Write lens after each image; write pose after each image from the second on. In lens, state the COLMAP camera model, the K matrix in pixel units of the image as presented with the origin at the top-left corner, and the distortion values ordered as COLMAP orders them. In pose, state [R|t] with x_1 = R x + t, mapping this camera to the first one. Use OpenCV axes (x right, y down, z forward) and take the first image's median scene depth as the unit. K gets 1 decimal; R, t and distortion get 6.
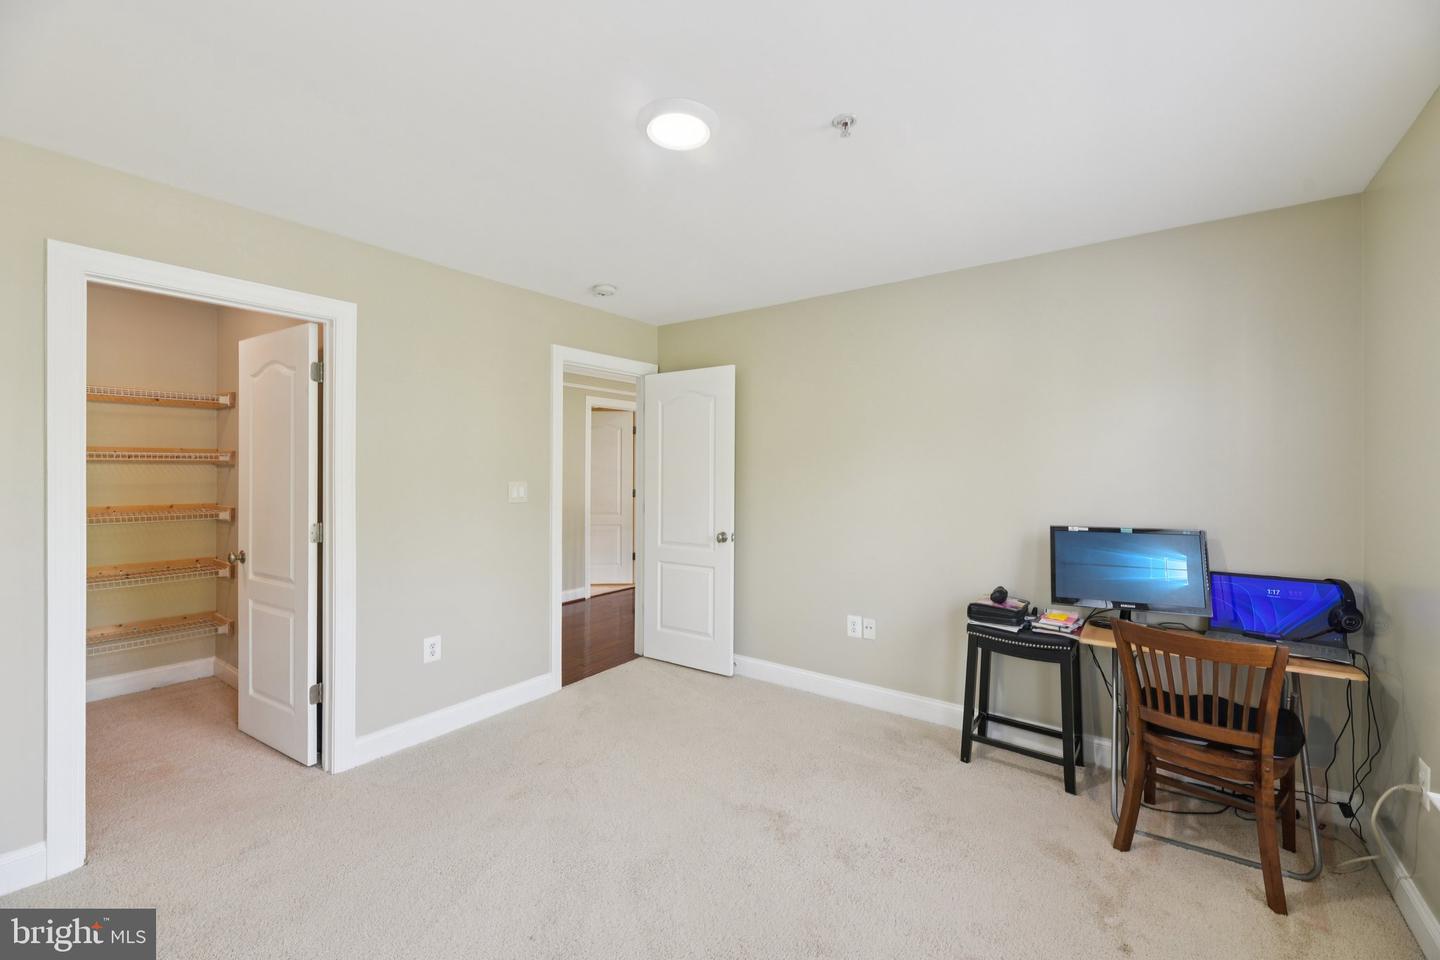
lens RADIAL K [[584.8, 0, 723.8], [0, 584.8, 484.0], [0, 0, 1]] dist [0.010762, -0.003258]
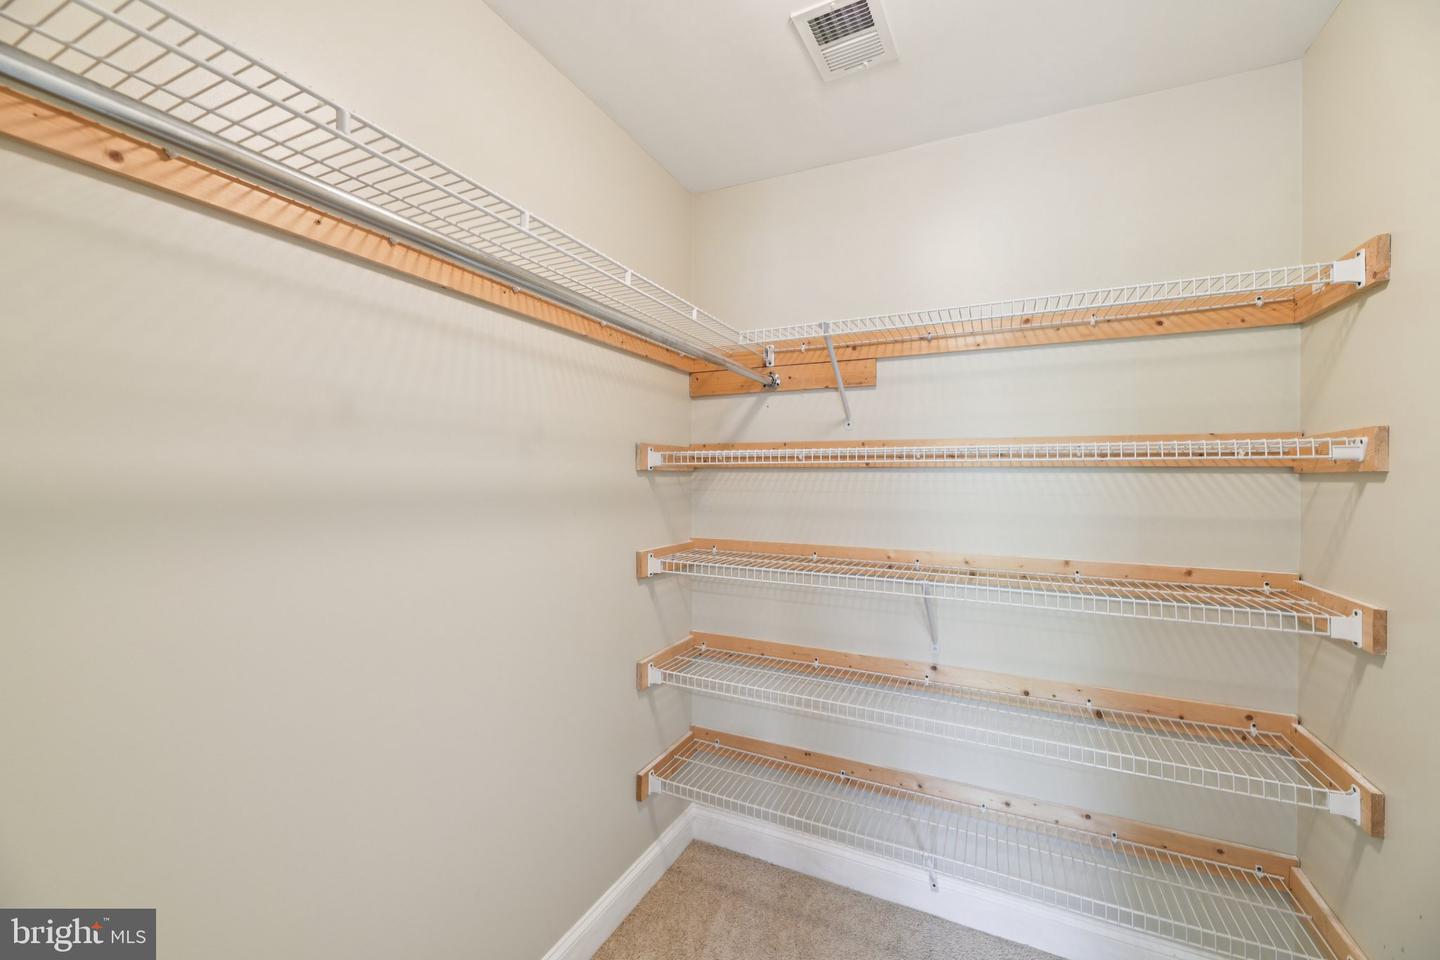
lens RADIAL K [[584.8, 0, 723.7], [0, 584.8, 469.5], [0, 0, 1]] dist [0.010762, -0.003258]
pose [[0.191149, -0.015520, -0.981438, -0.607490], [-0.020753, 0.999588, -0.019849, -0.020327], [0.981342, 0.024161, 0.190749, 0.613039]]
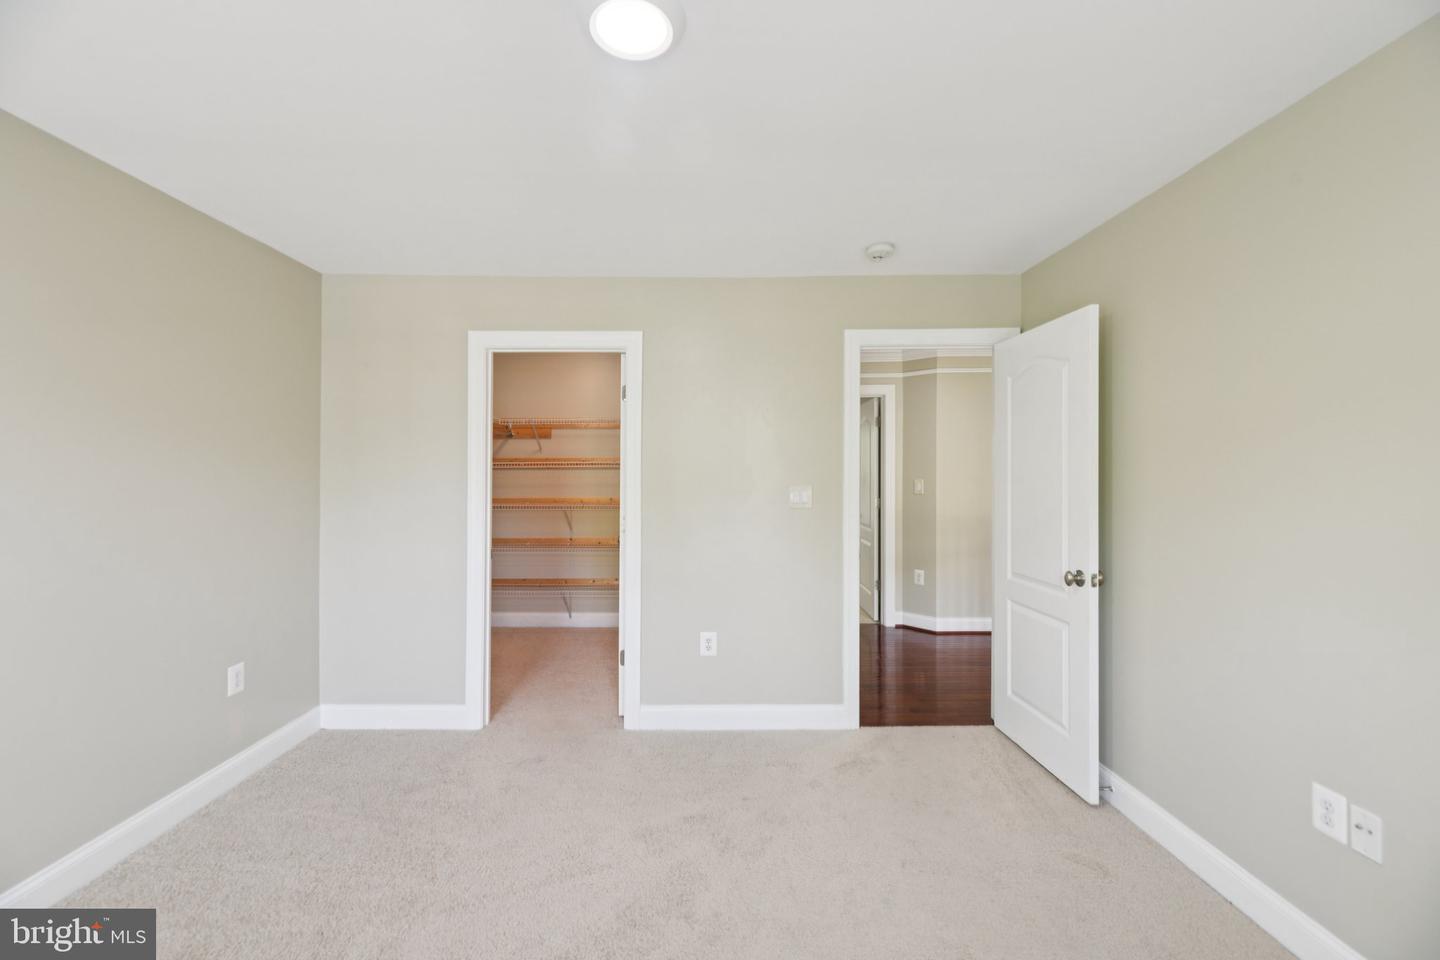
lens RADIAL K [[584.8, 0, 711.9], [0, 584.8, 476.6], [0, 0, 1]] dist [0.010762, -0.003258]
pose [[0.590444, -0.000140, -0.807079, 0.294706], [-0.018196, 0.999743, -0.013485, -0.003061], [0.806874, 0.022648, 0.590290, 0.319653]]
